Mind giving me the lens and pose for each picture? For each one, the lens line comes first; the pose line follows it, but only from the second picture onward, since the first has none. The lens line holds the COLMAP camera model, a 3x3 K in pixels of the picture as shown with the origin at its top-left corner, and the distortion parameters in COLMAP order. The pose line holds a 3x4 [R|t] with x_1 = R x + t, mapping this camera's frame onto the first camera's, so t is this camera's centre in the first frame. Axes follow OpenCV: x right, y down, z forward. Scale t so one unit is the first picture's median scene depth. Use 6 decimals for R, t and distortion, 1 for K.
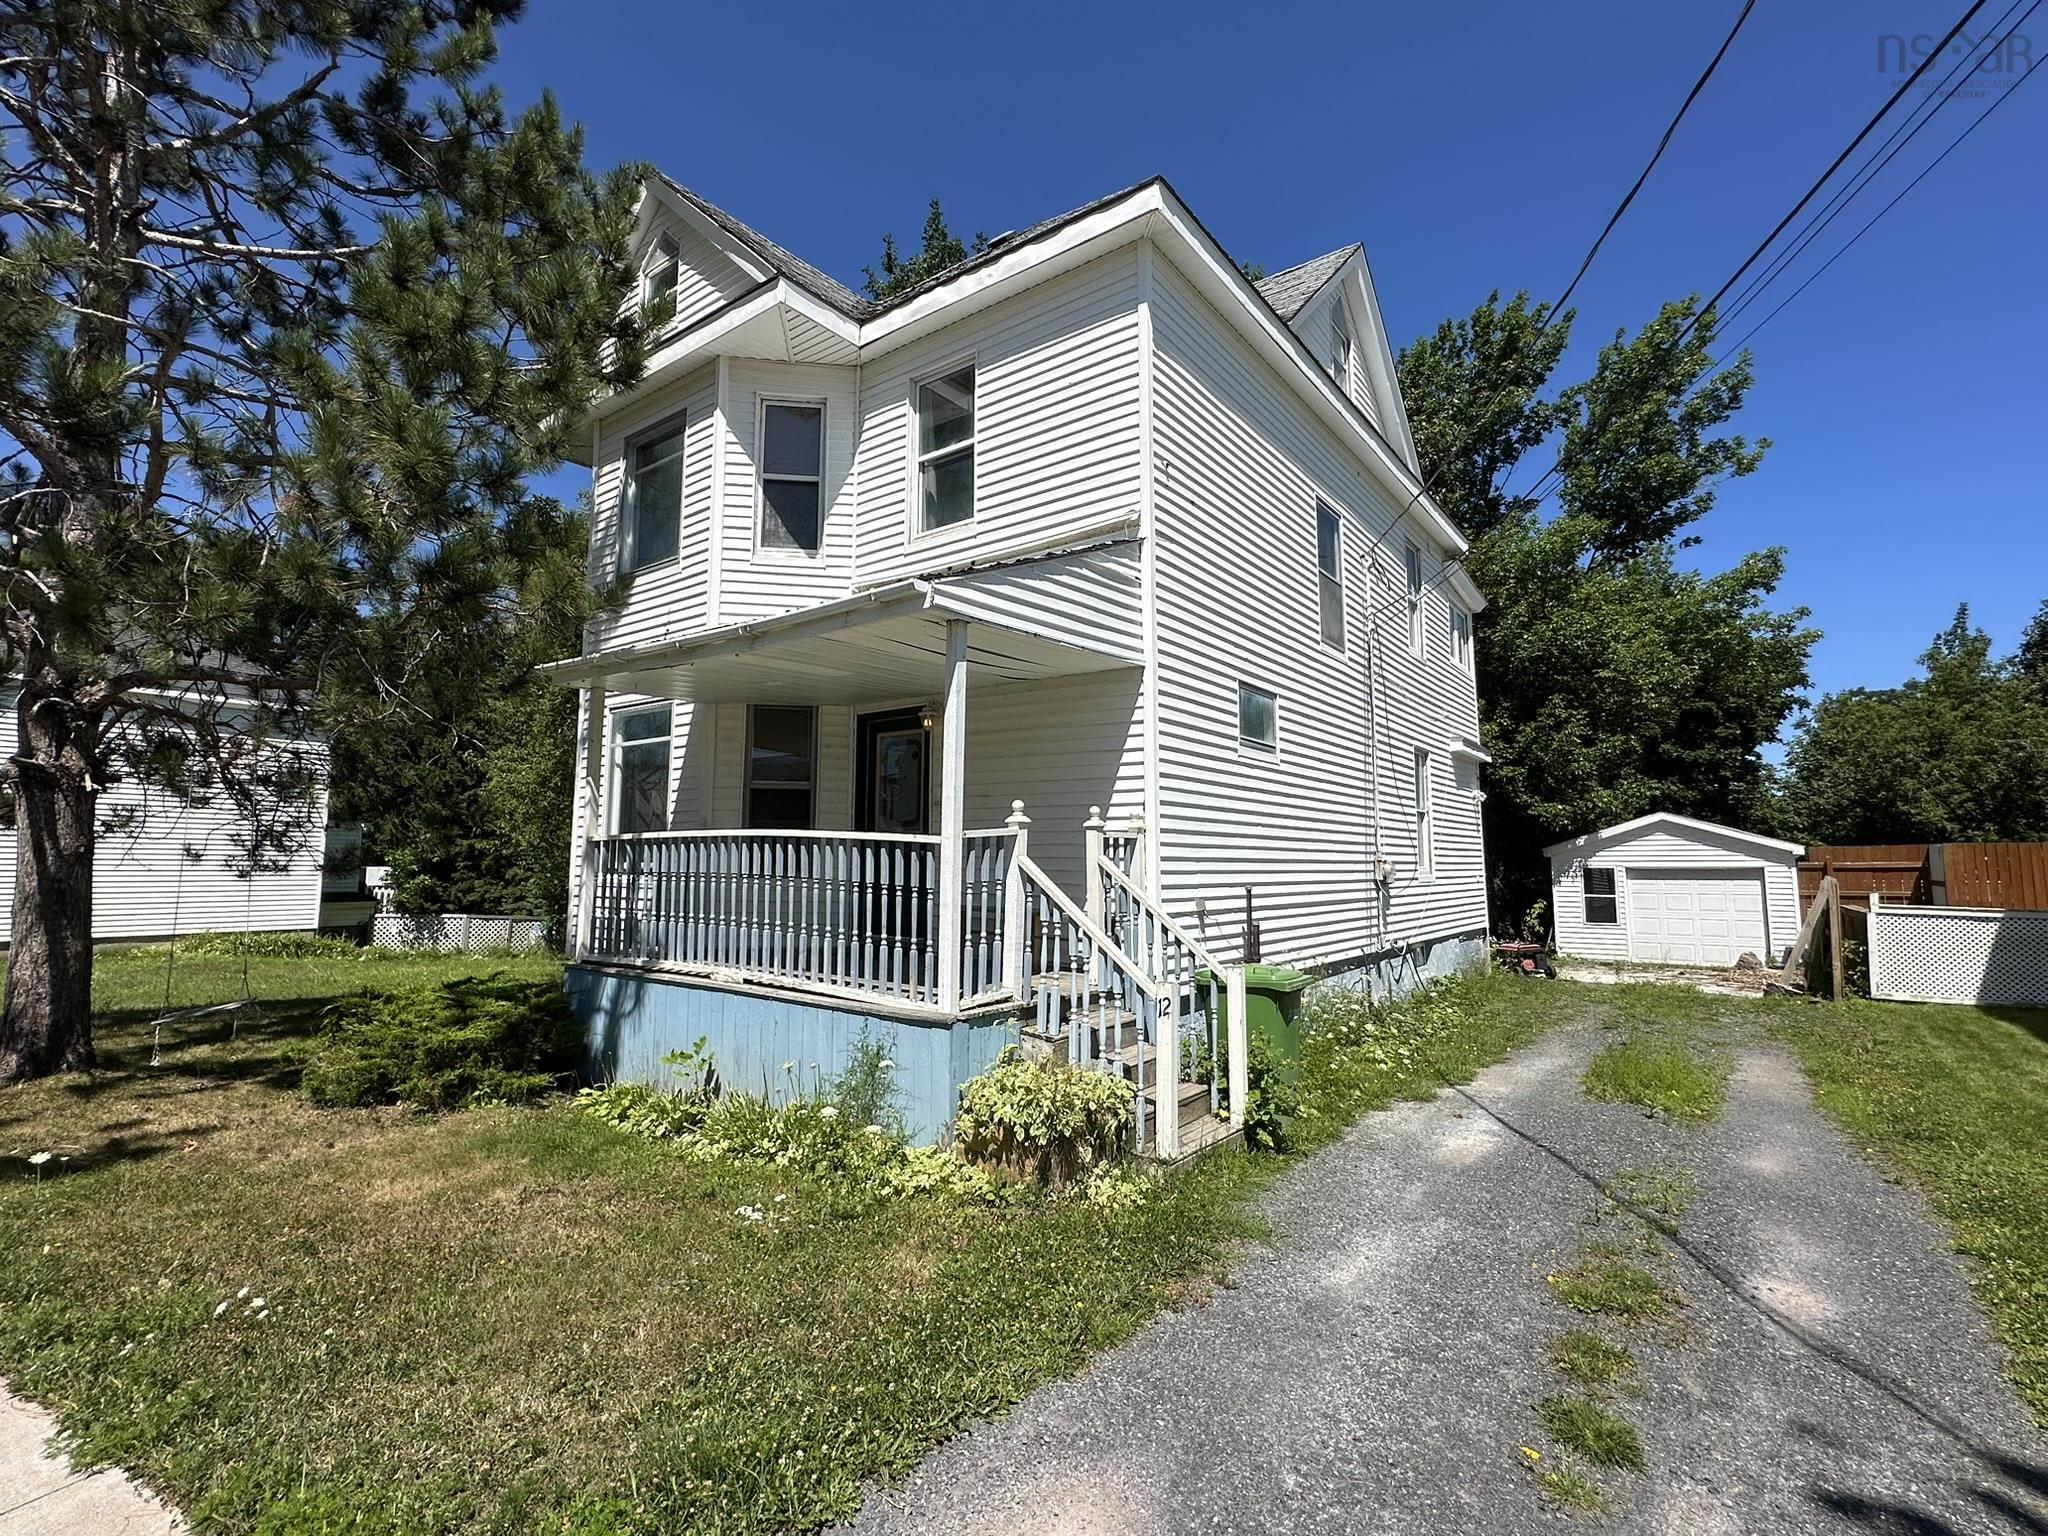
lens RADIAL K [[954.2, 0, 1023.4], [0, 954.2, 771.5], [0, 0, 1]] dist [-0.001543, -0.000326]
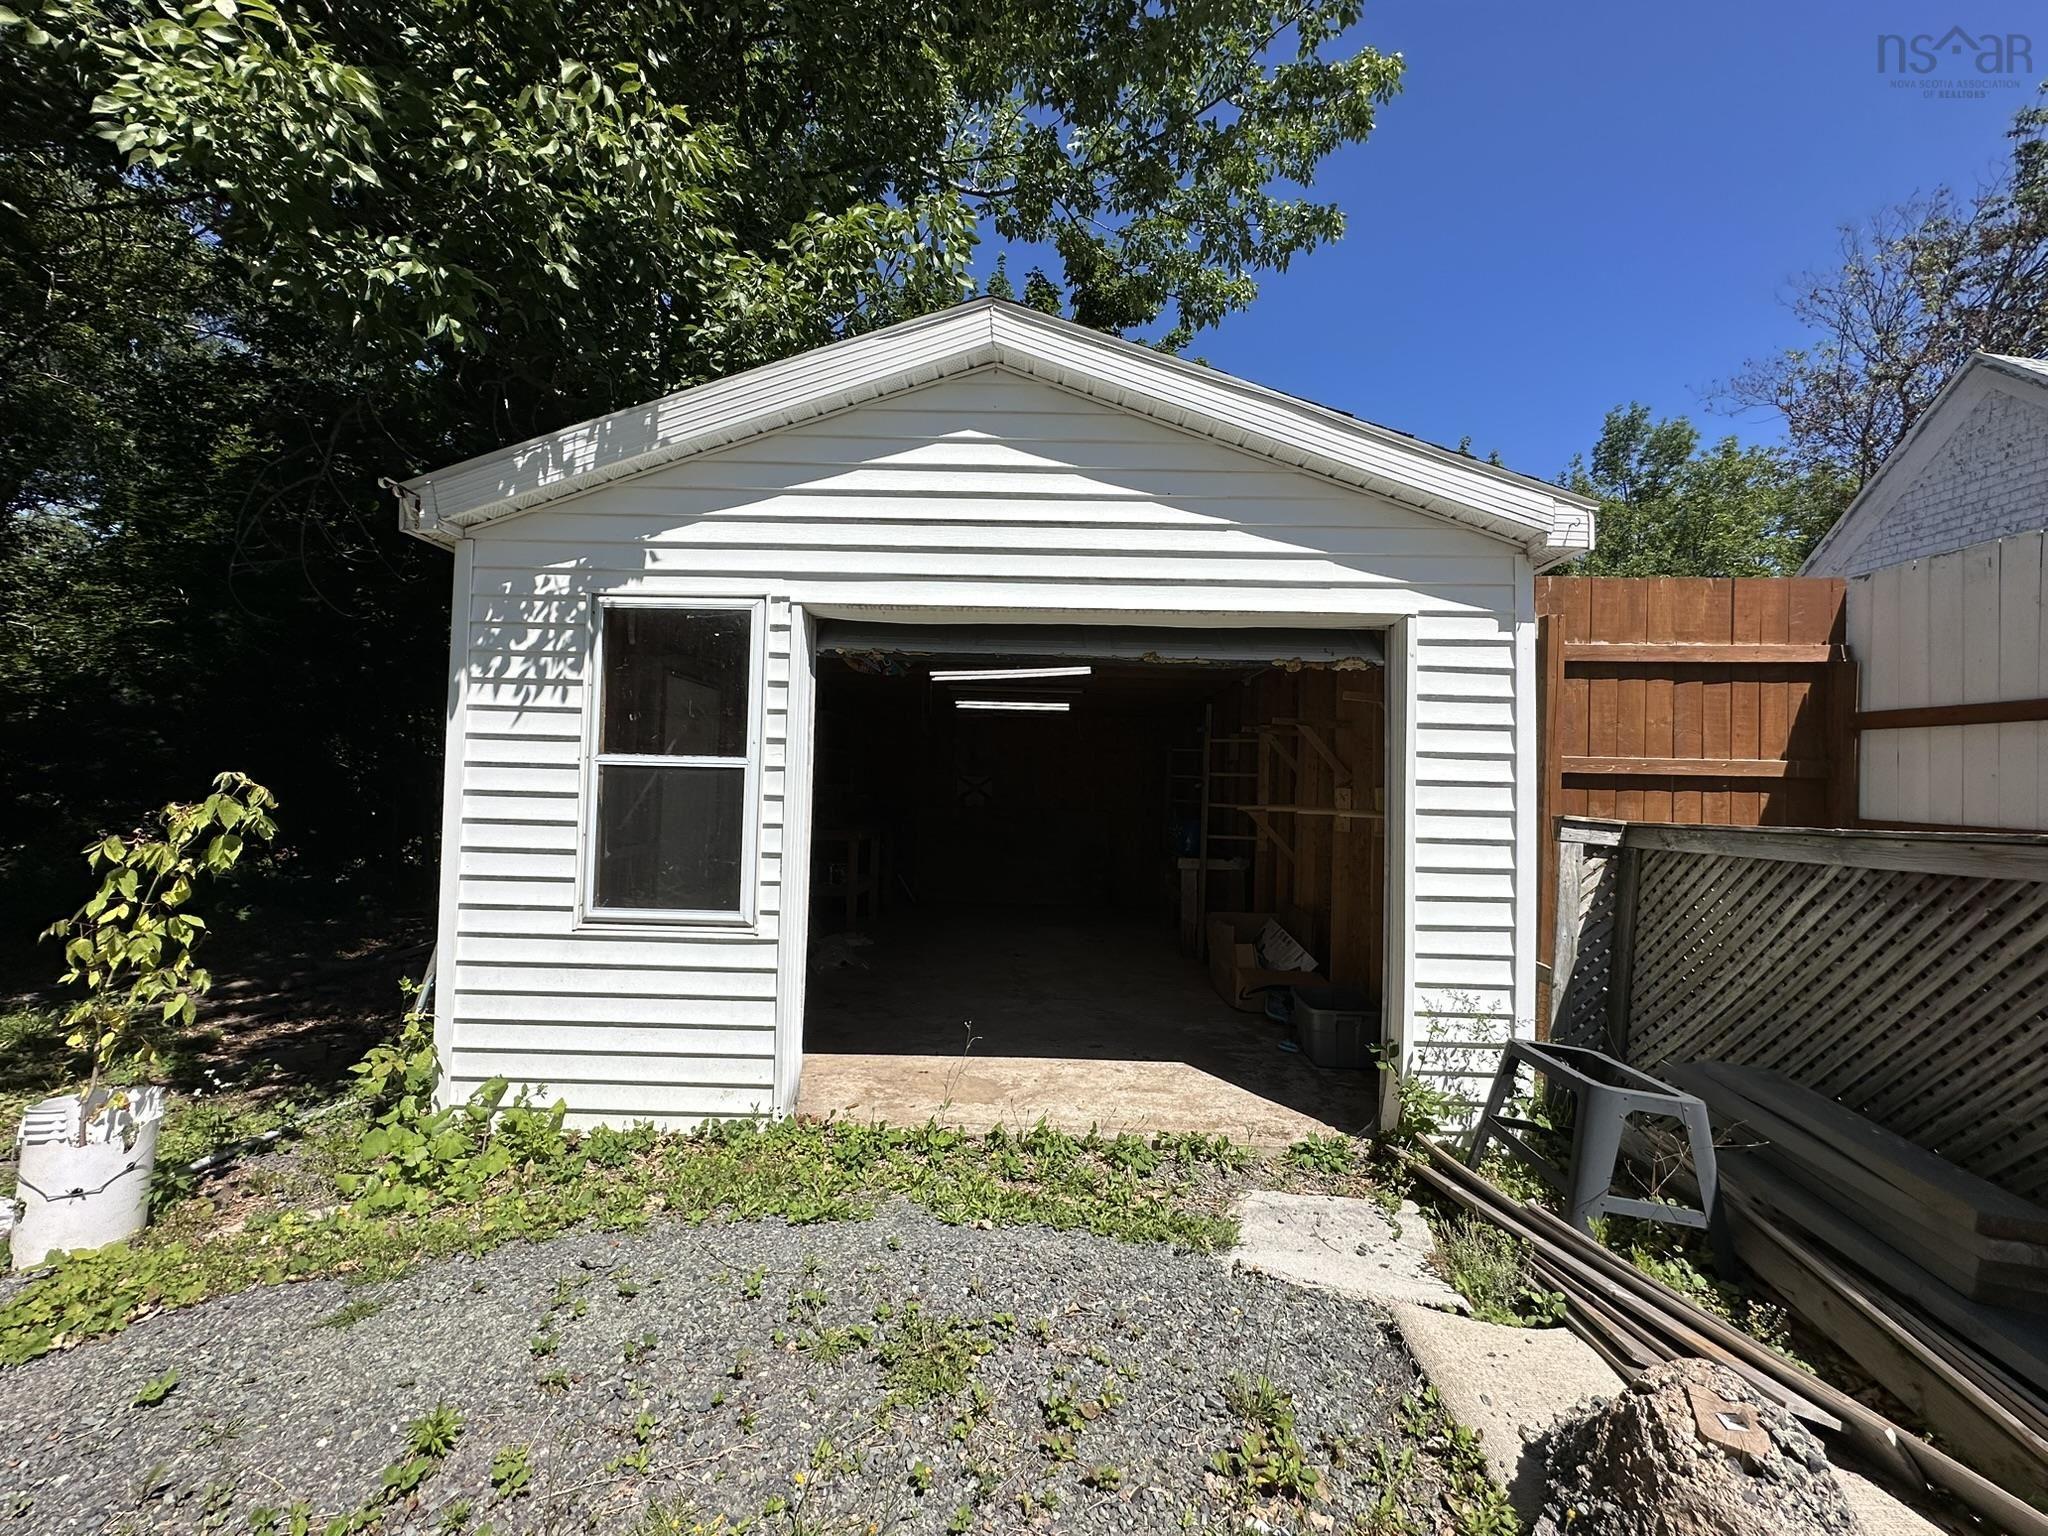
lens RADIAL K [[815.6, 0, 1025.3], [0, 815.6, 763.5], [0, 0, 1]] dist [-0.001852, 0.000213]
pose [[0.814765, 0.023816, 0.579302, 0.575729], [-0.079159, 0.994369, 0.070454, 0.115385], [-0.574362, -0.103261, 0.812063, 0.844129]]
